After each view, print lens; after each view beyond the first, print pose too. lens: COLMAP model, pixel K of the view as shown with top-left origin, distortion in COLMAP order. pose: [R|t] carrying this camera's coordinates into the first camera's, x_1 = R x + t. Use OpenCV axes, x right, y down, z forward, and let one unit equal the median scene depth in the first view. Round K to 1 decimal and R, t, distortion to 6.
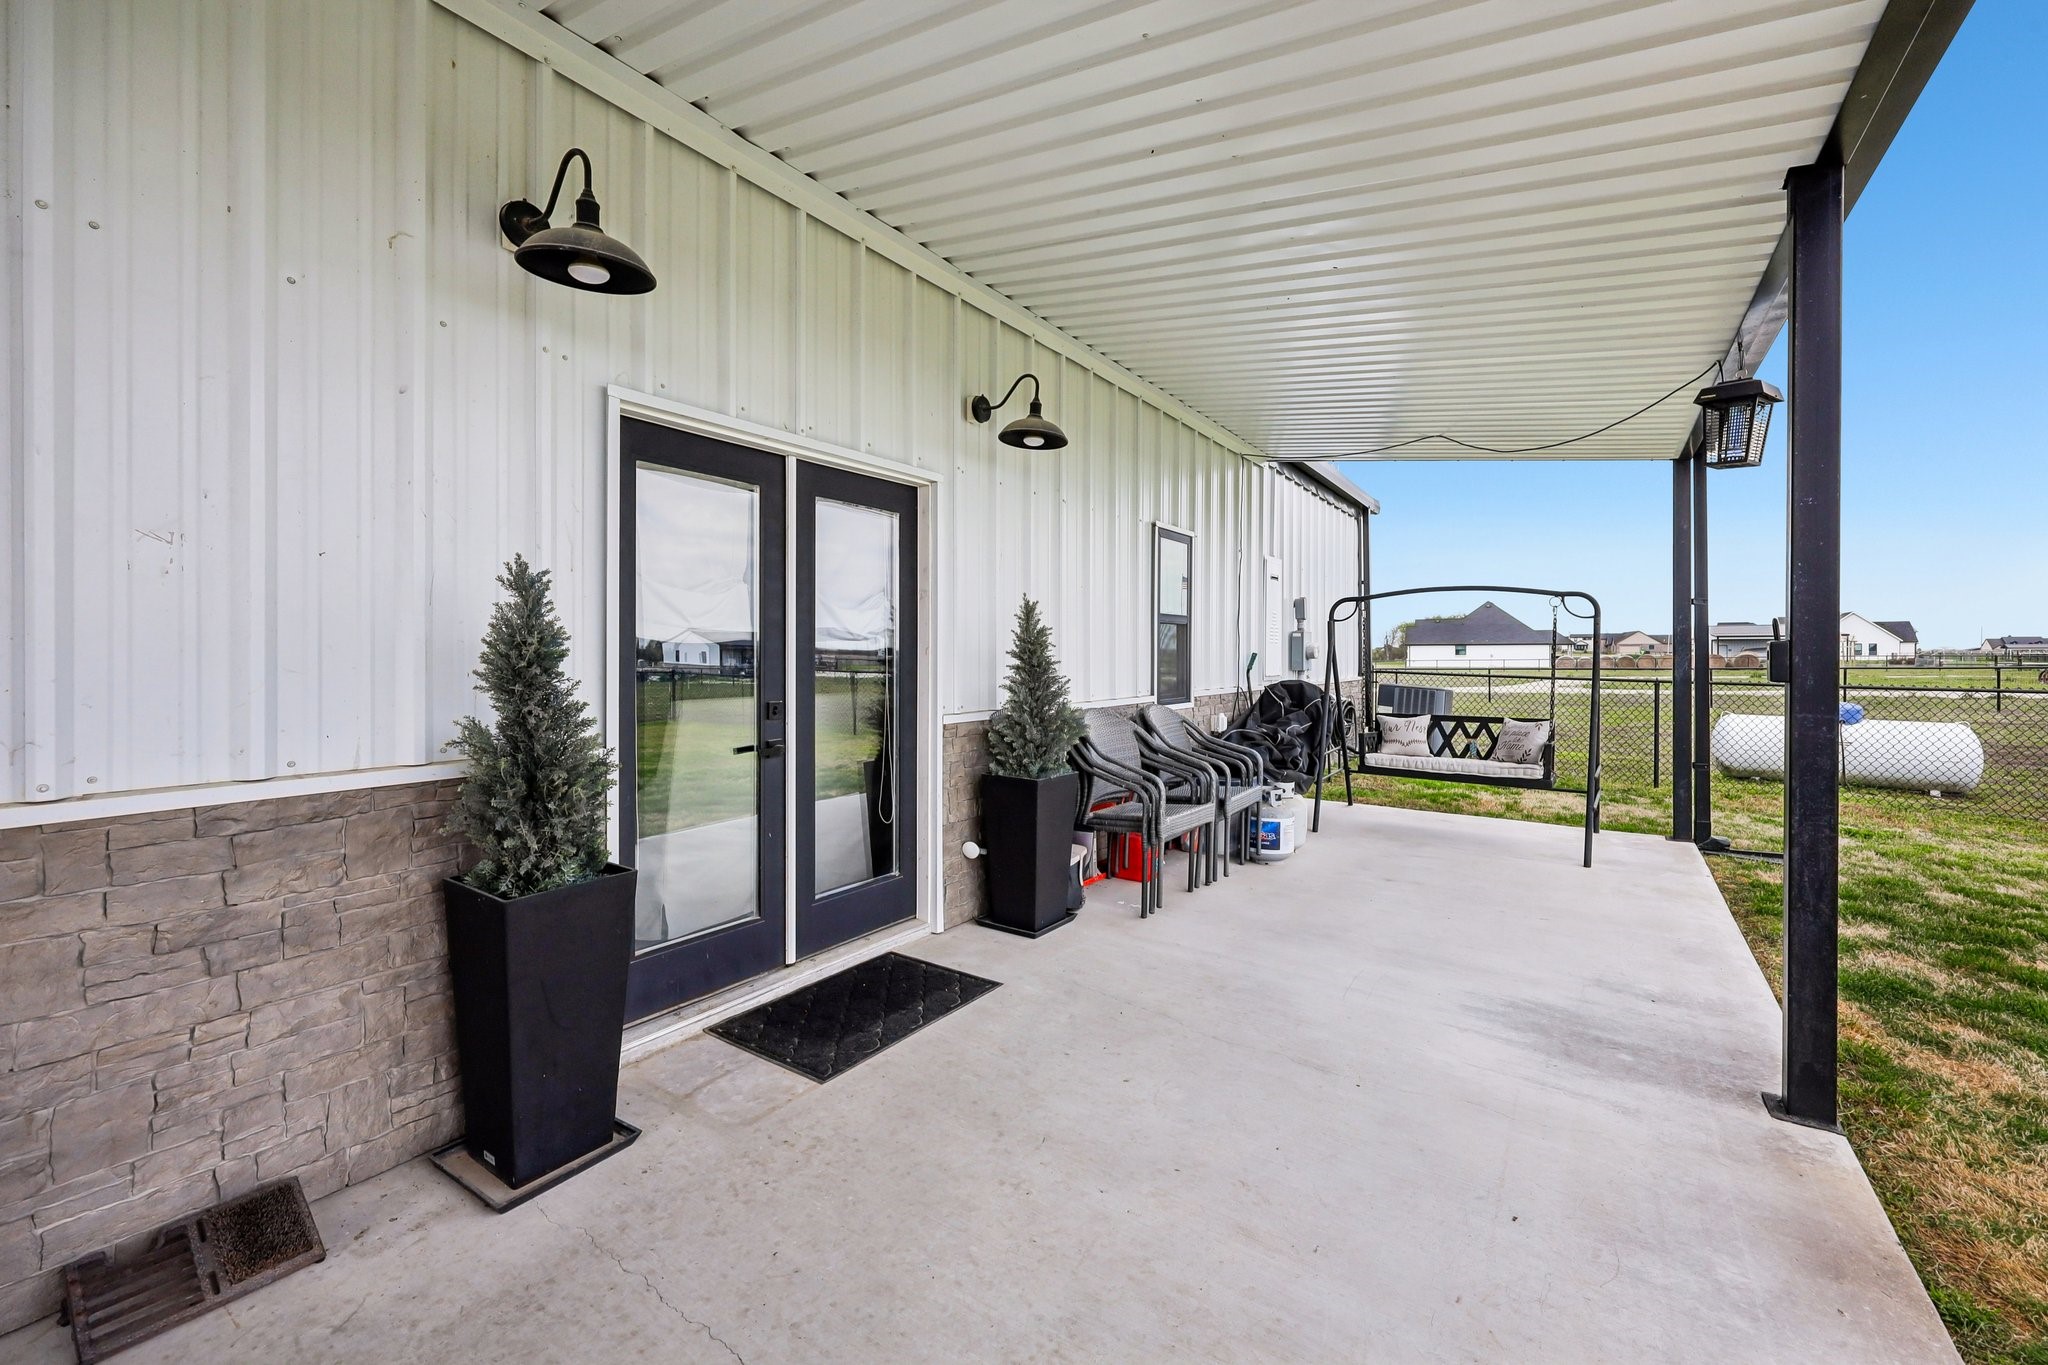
lens RADIAL K [[833.5, 0, 1022.9], [0, 833.5, 661.1], [0, 0, 1]] dist [-0.000890, 0.000425]
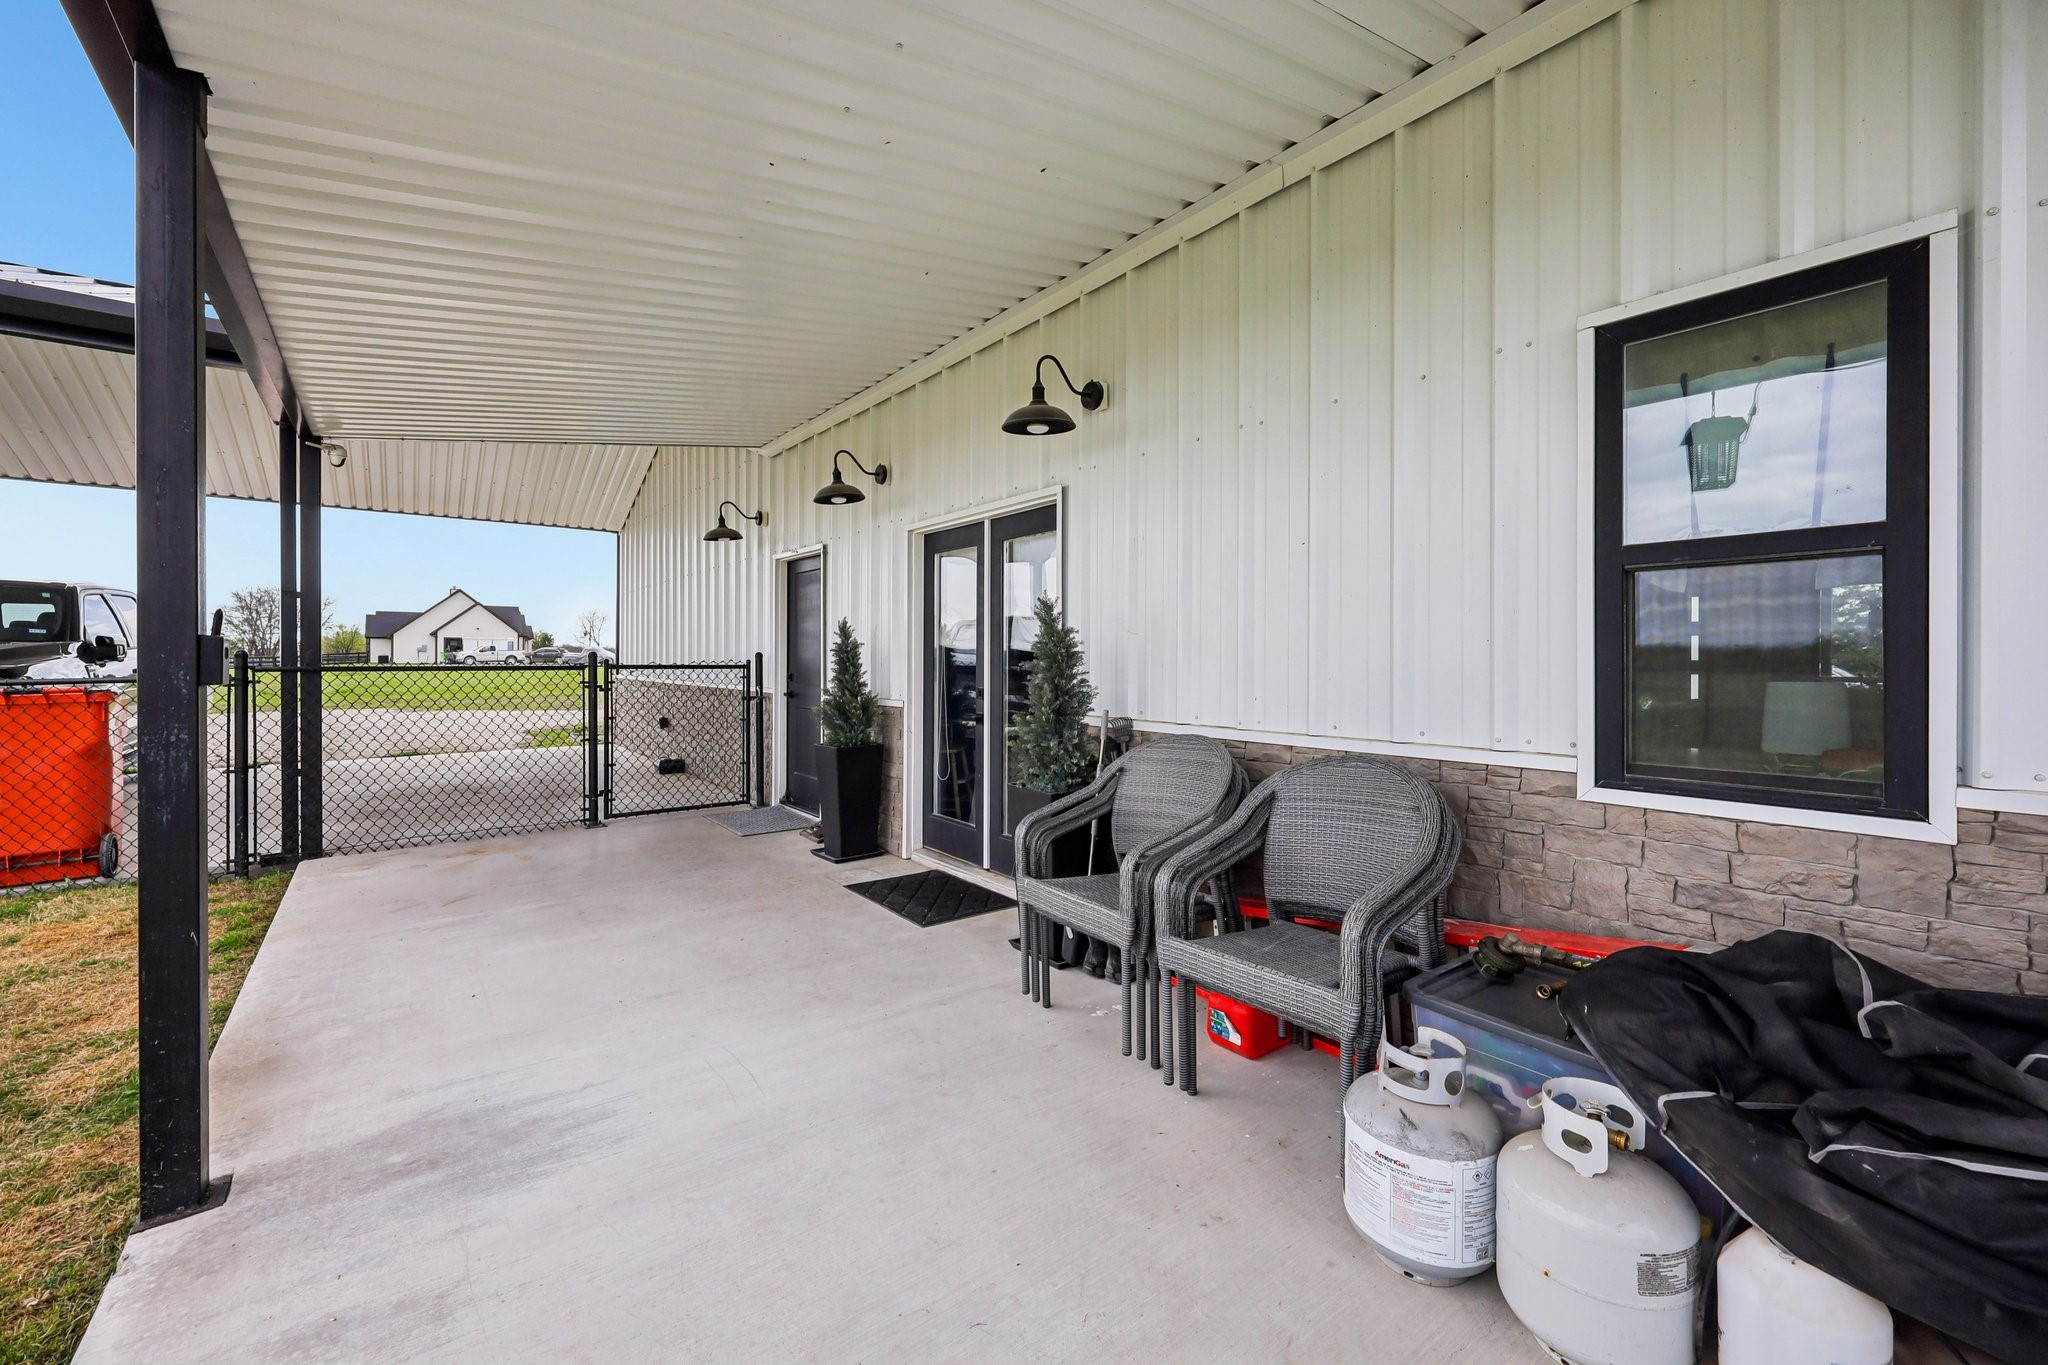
lens RADIAL K [[833.5, 0, 1025.8], [0, 833.5, 658.3], [0, 0, 1]] dist [-0.000890, 0.000425]
pose [[-0.318100, 0.000839, -0.948057, 1.159677], [-0.005985, 0.999978, 0.002893, -0.008842], [0.948038, 0.006594, -0.318088, 1.640444]]
